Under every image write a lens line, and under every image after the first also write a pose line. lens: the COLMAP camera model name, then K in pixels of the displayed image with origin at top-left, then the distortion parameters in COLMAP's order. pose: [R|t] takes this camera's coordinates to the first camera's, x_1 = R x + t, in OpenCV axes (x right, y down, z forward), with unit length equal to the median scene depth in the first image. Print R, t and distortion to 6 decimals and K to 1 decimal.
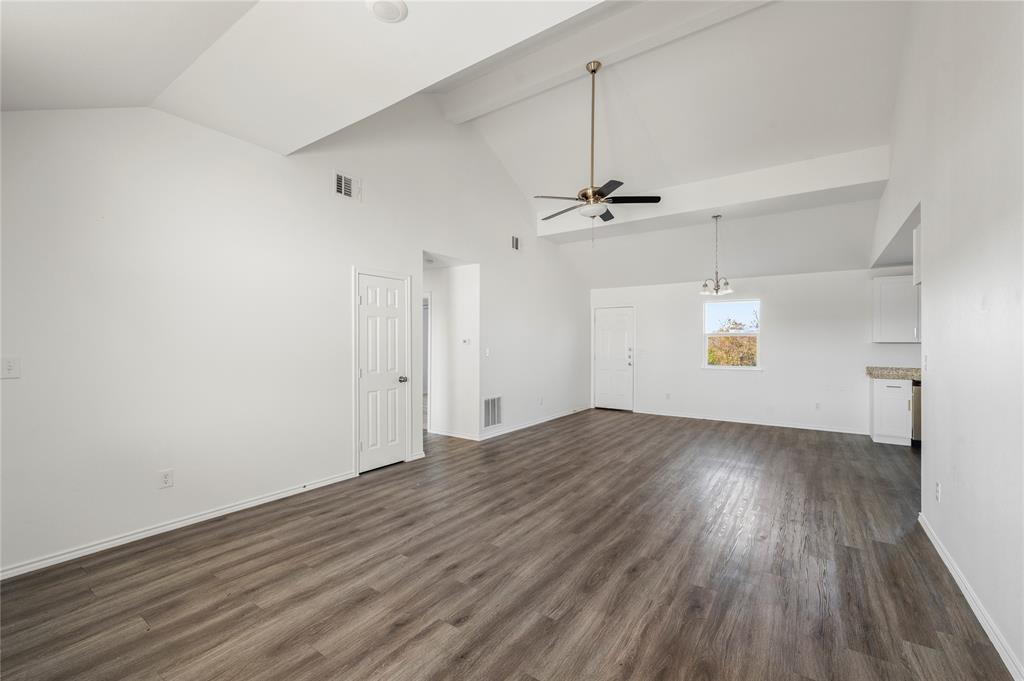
lens RADIAL K [[427.3, 0, 500.9], [0, 427.3, 340.4], [0, 0, 1]] dist [-0.001023, -0.000671]
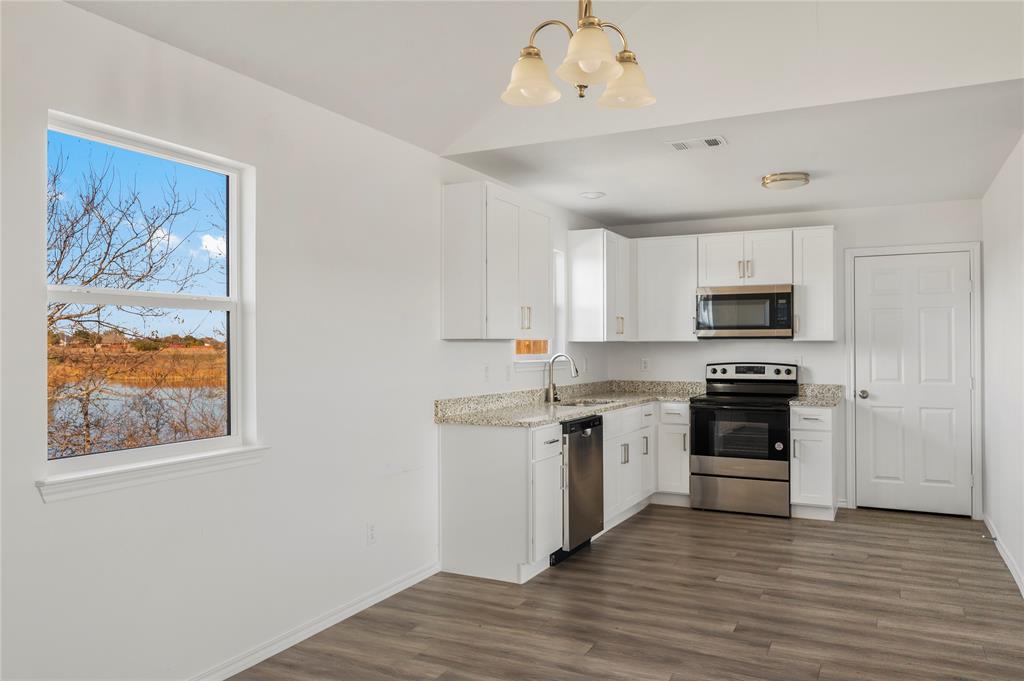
lens RADIAL K [[751.5, 0, 515.8], [0, 751.5, 340.0], [0, 0, 1]] dist [0.006116, -0.008603]
pose [[-0.157344, 0.002562, 0.987541, 0.274904], [-0.001134, 0.999996, -0.002775, 0.012934], [-0.987543, -0.001557, -0.157340, 1.811505]]
